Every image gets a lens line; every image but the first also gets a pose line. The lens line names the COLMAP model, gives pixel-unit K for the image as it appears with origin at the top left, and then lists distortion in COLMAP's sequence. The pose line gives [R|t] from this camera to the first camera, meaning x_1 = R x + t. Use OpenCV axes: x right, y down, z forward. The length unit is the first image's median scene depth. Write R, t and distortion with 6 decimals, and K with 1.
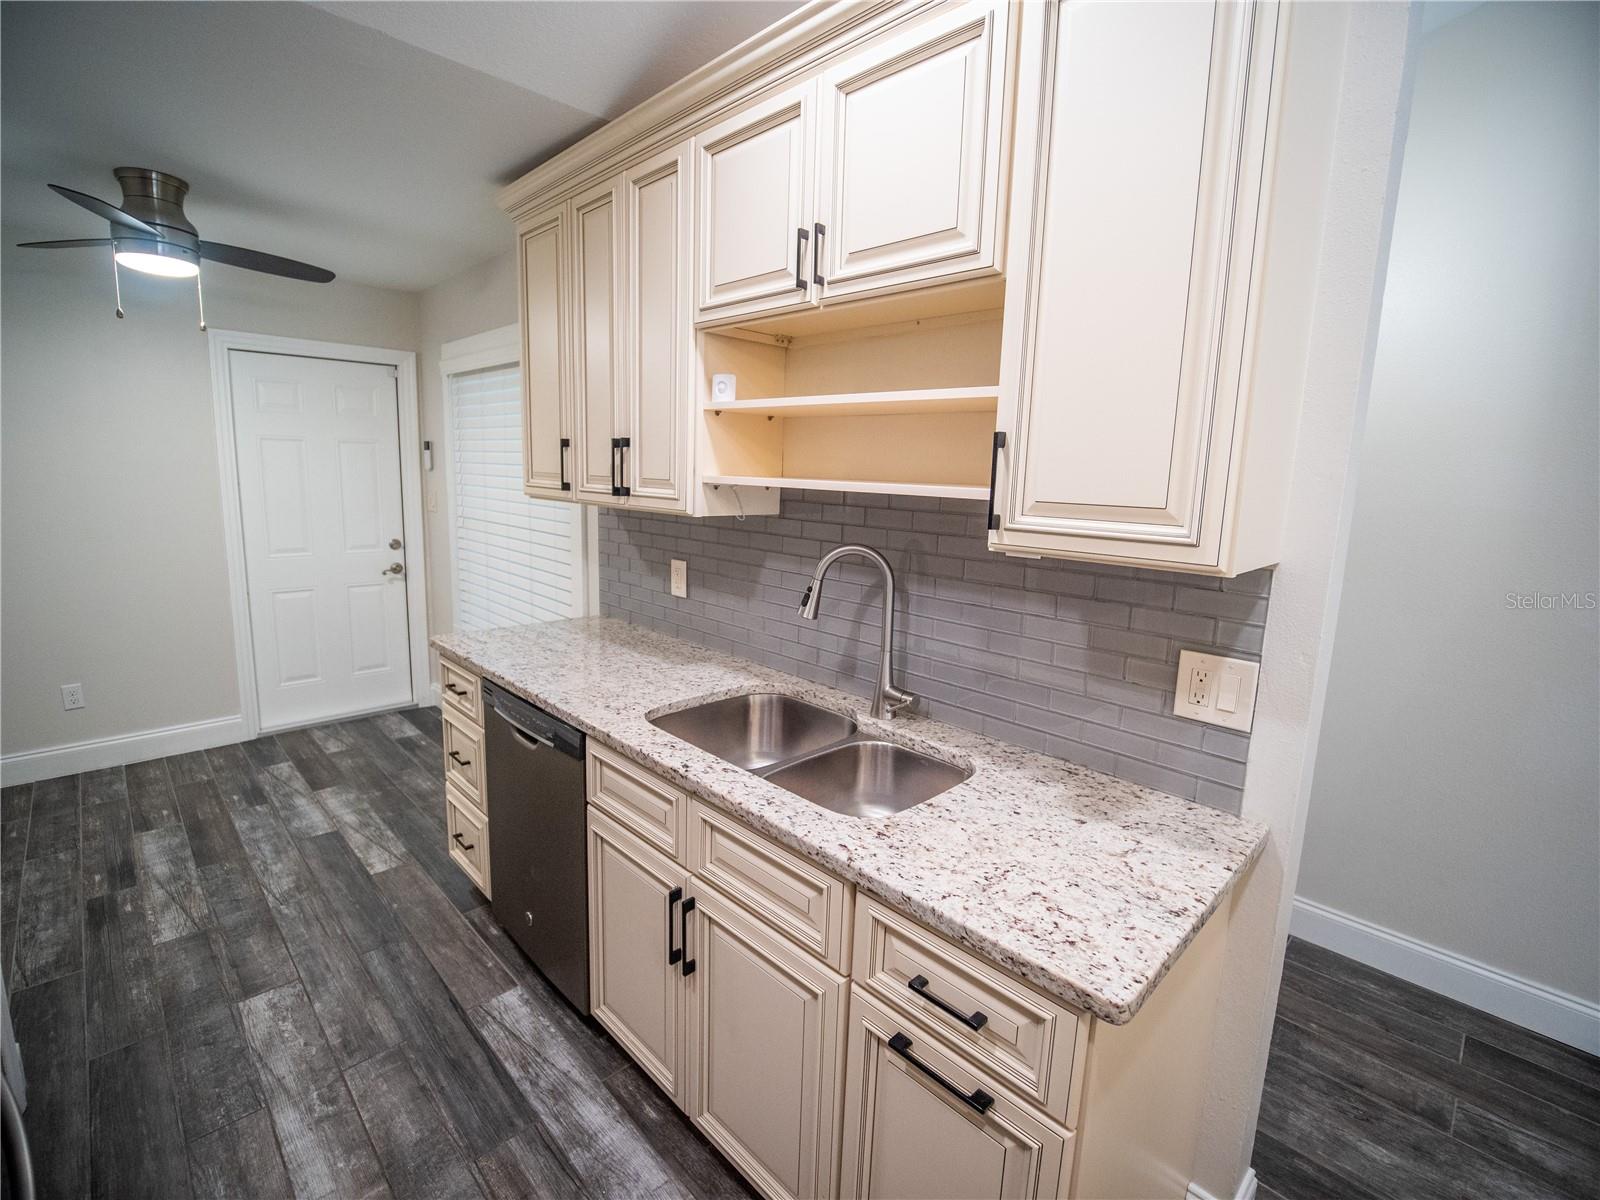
lens RADIAL K [[727.3, 0, 789.0], [0, 727.3, 587.2], [0, 0, 1]] dist [-0.019475, 0.000100]
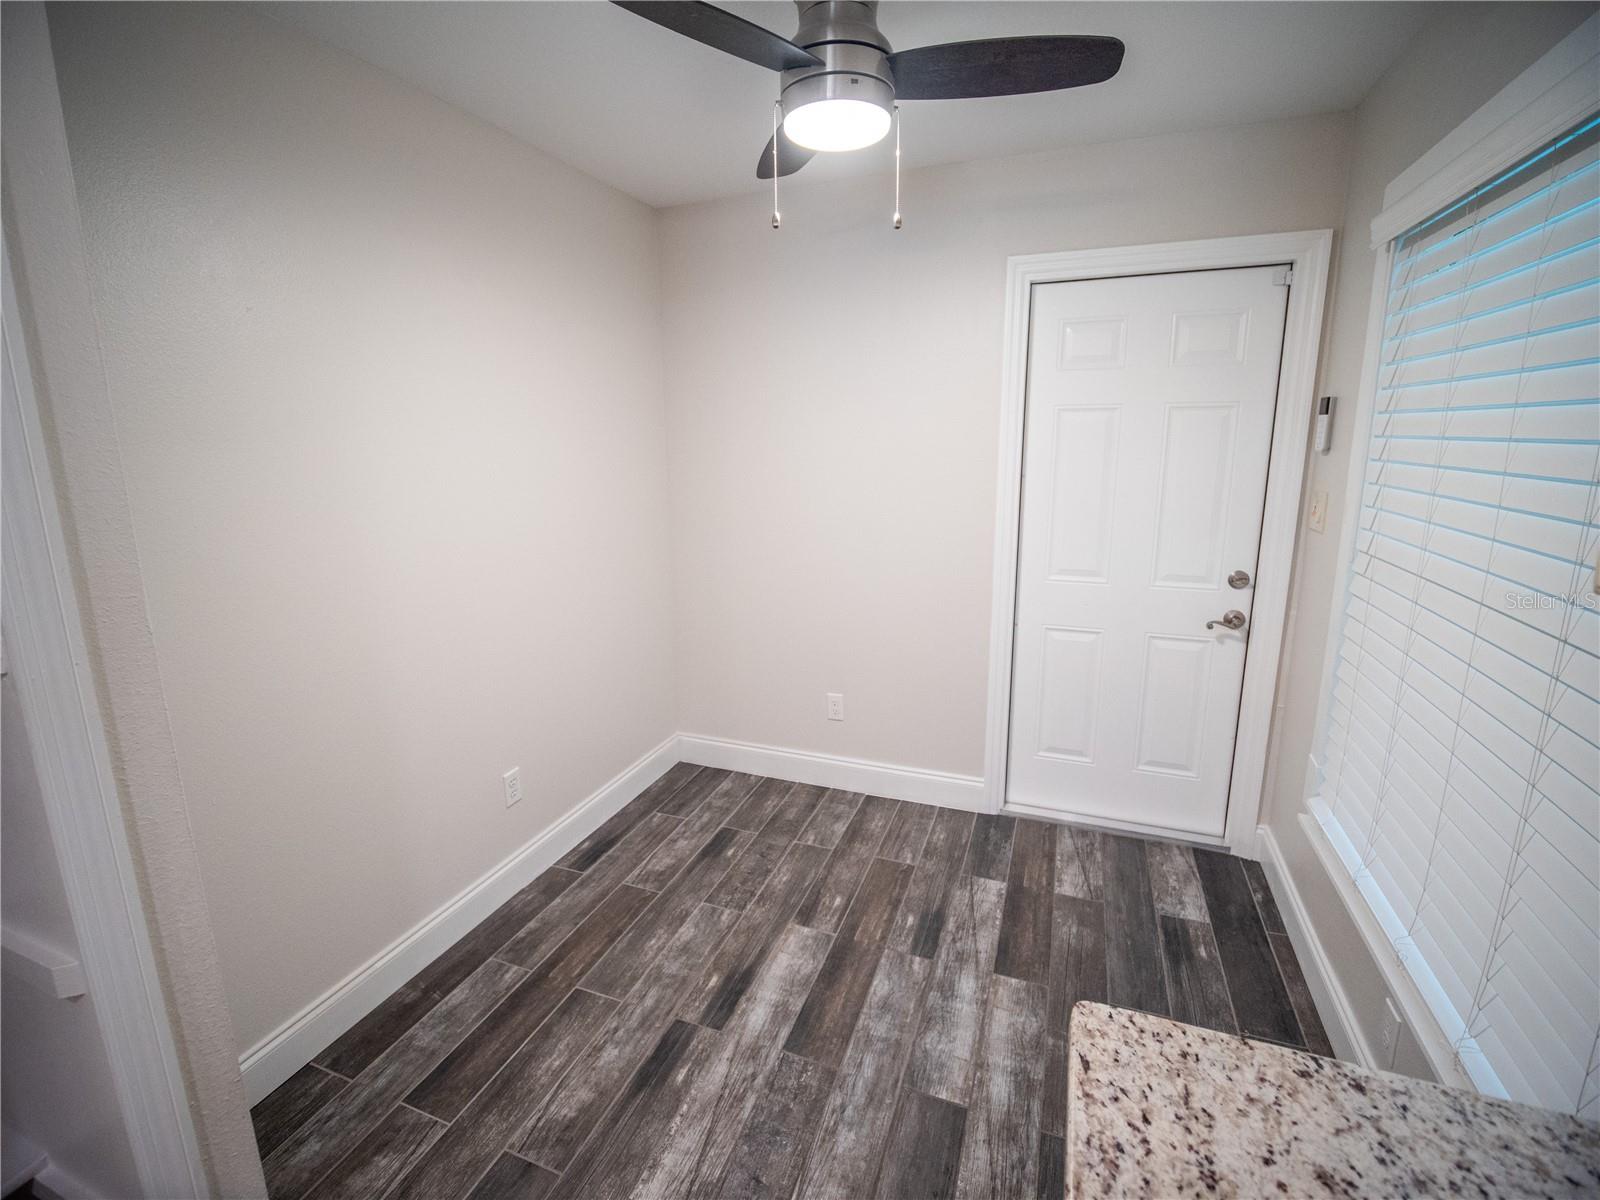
lens RADIAL K [[727.3, 0, 789.5], [0, 727.3, 582.2], [0, 0, 1]] dist [-0.019475, 0.000100]
pose [[0.410554, 0.148178, -0.899716, -0.288328], [-0.121769, 0.986779, 0.106952, -0.130151], [0.903669, 0.065648, 0.423169, 0.729823]]
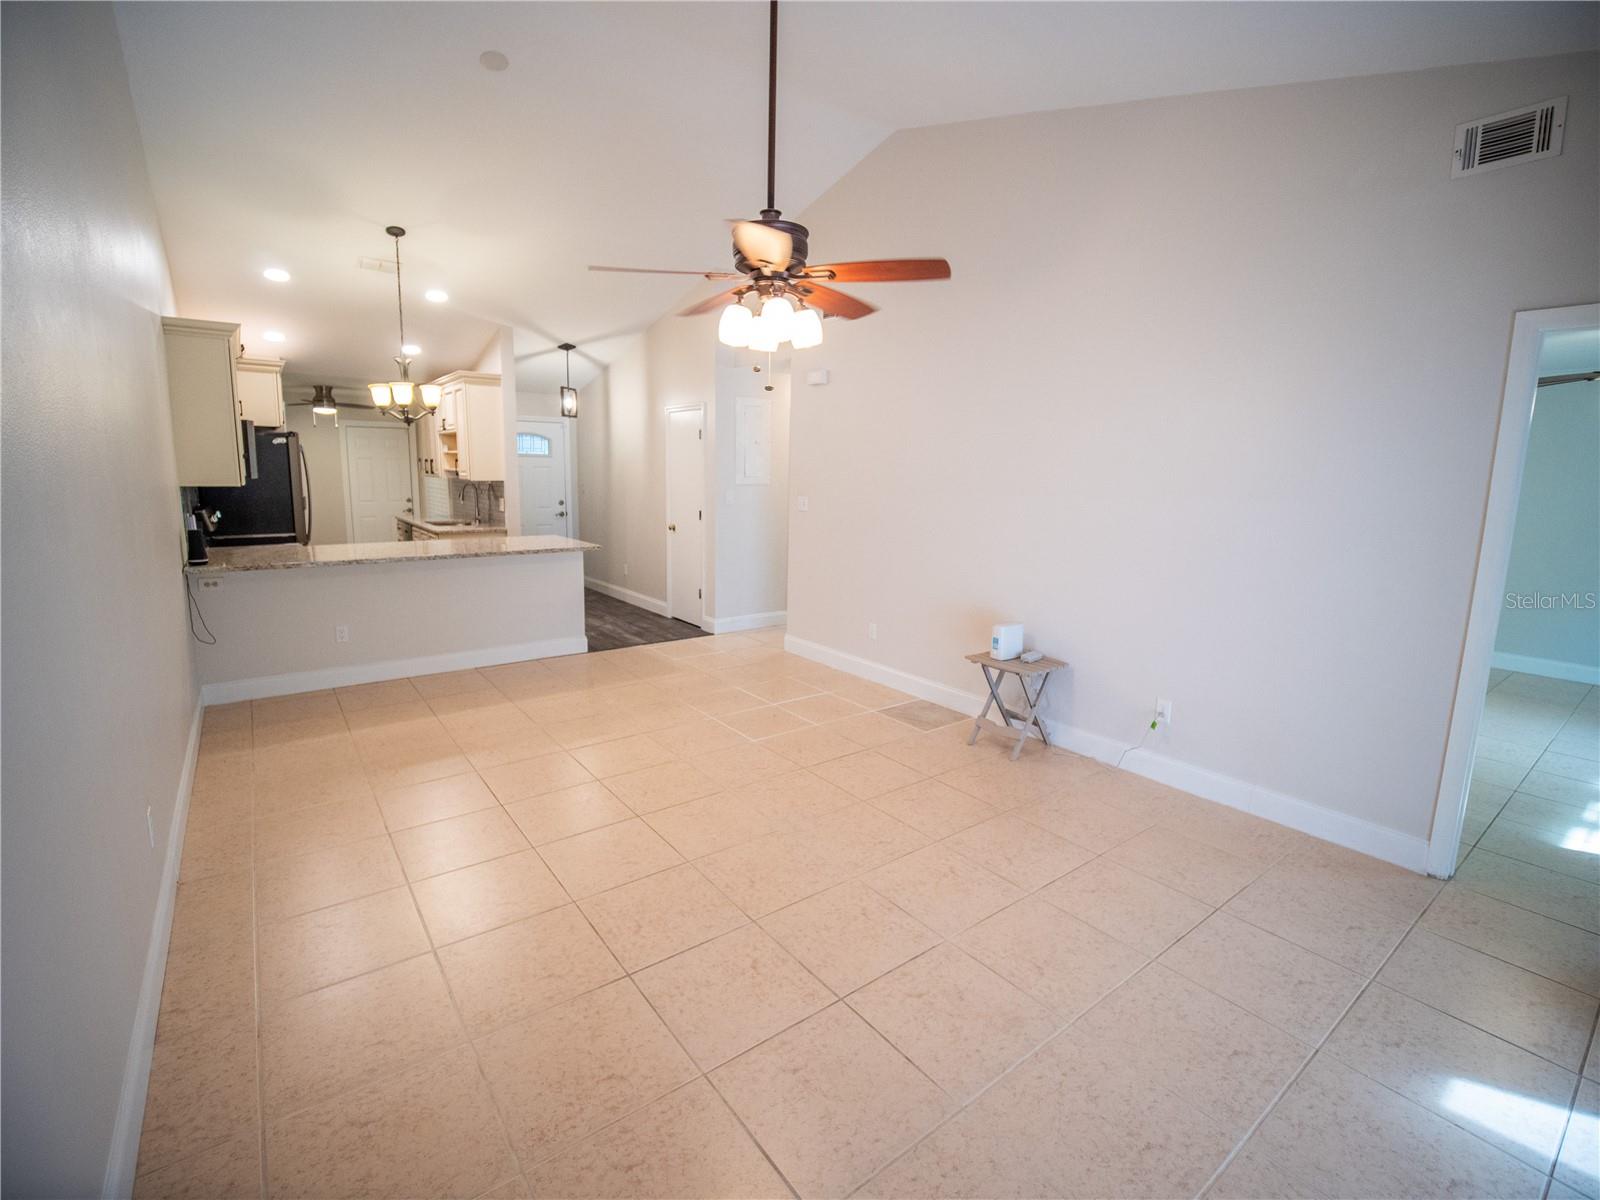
lens RADIAL K [[727.3, 0, 790.7], [0, 727.3, 597.0], [0, 0, 1]] dist [-0.019475, 0.000100]
pose [[0.992139, 0.010368, -0.124712, 1.829612], [-0.009307, 0.999915, 0.009081, 0.409044], [0.124796, -0.007849, 0.992151, -2.225080]]
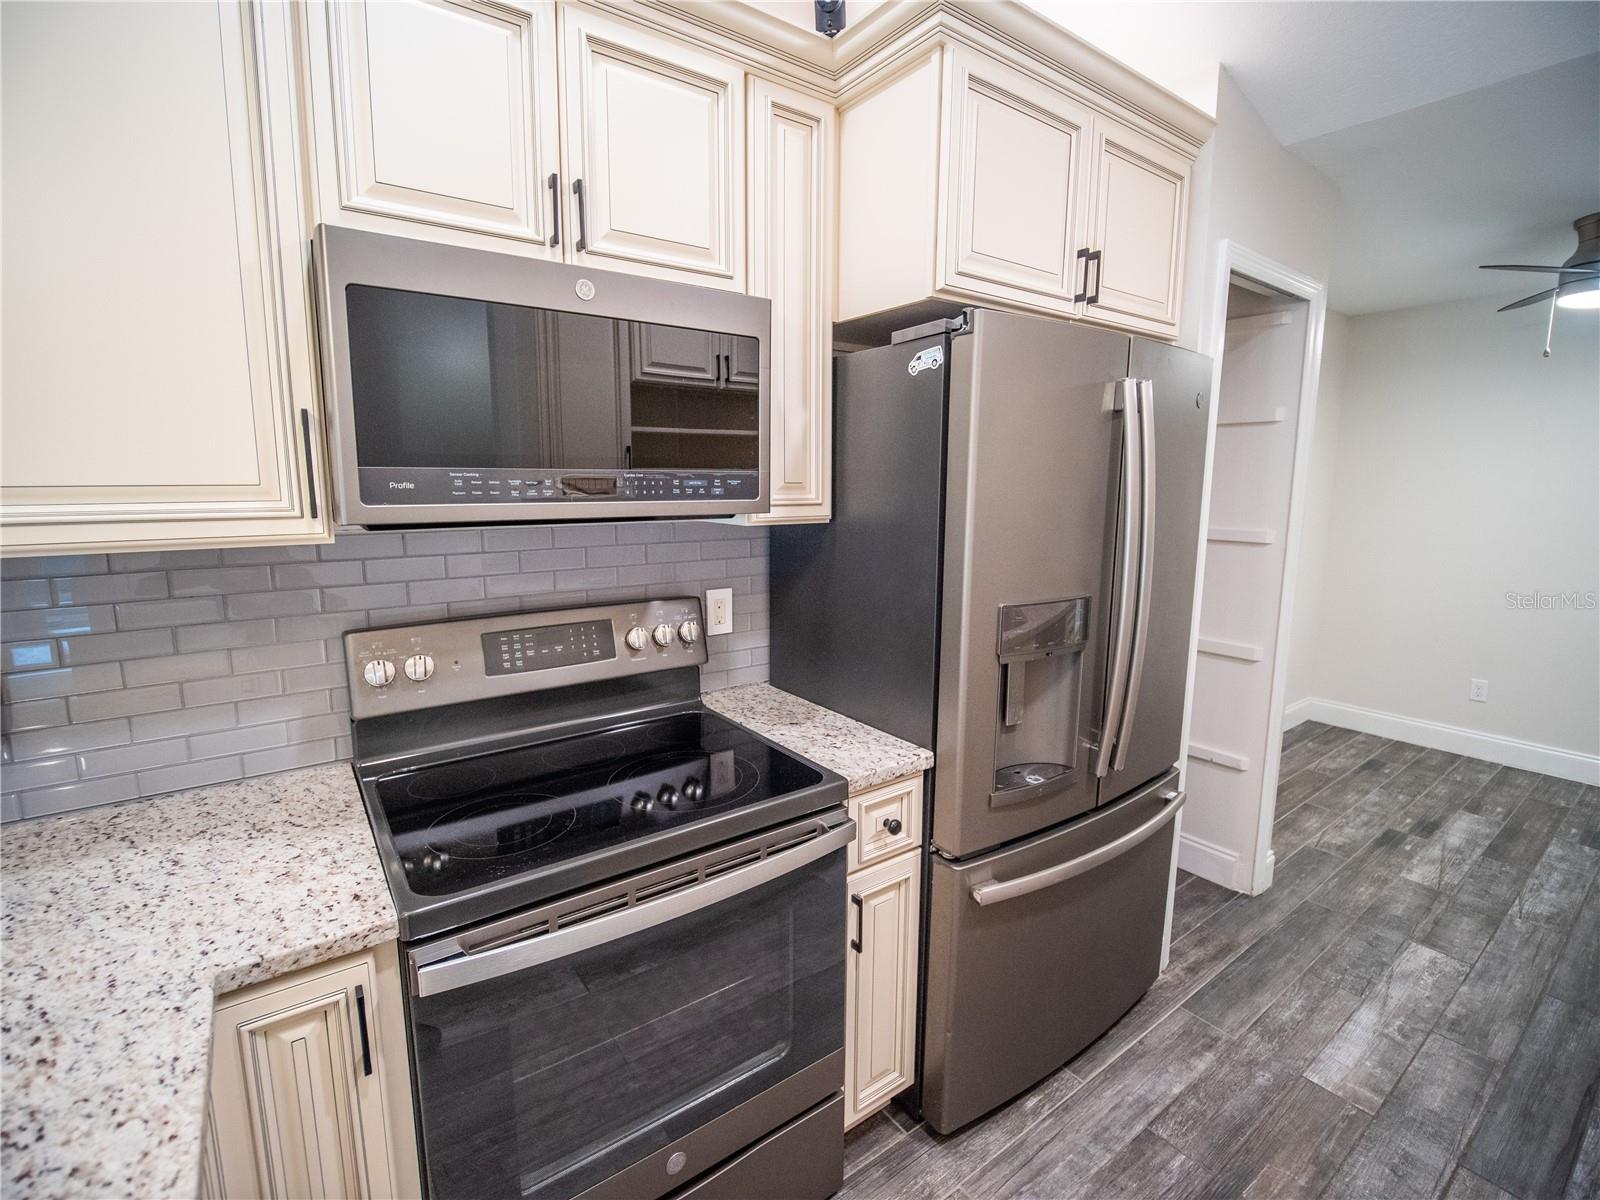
lens RADIAL K [[727.3, 0, 795.0], [0, 727.3, 583.9], [0, 0, 1]] dist [-0.019475, 0.000100]
pose [[-0.143216, 0.111948, -0.983340, 0.361176], [-0.167610, 0.976486, 0.135579, 0.019356], [0.975395, 0.184234, -0.121085, 0.041058]]
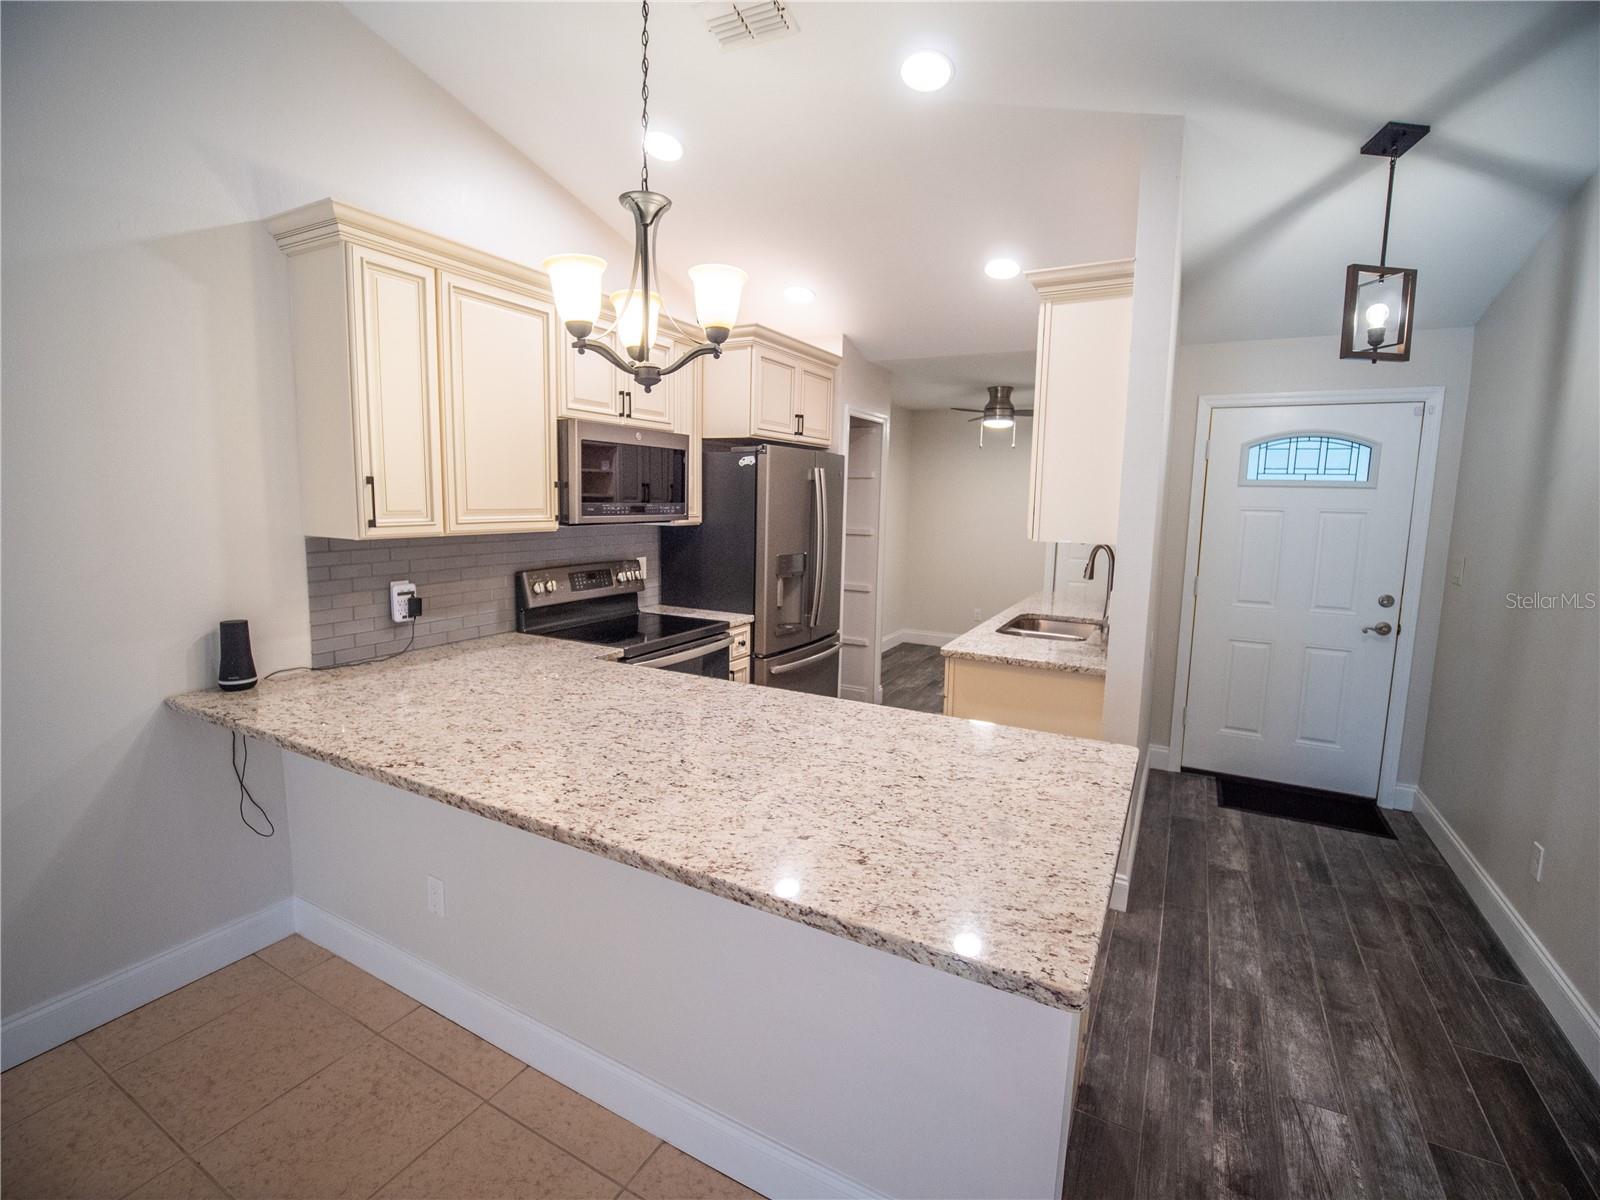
lens RADIAL K [[727.3, 0, 791.2], [0, 727.3, 585.1], [0, 0, 1]] dist [-0.019475, 0.000100]
pose [[0.294541, 0.094391, -0.950966, 1.233820], [-0.165406, 0.985126, 0.046551, 0.073672], [0.941215, 0.143584, 0.305773, -0.296425]]
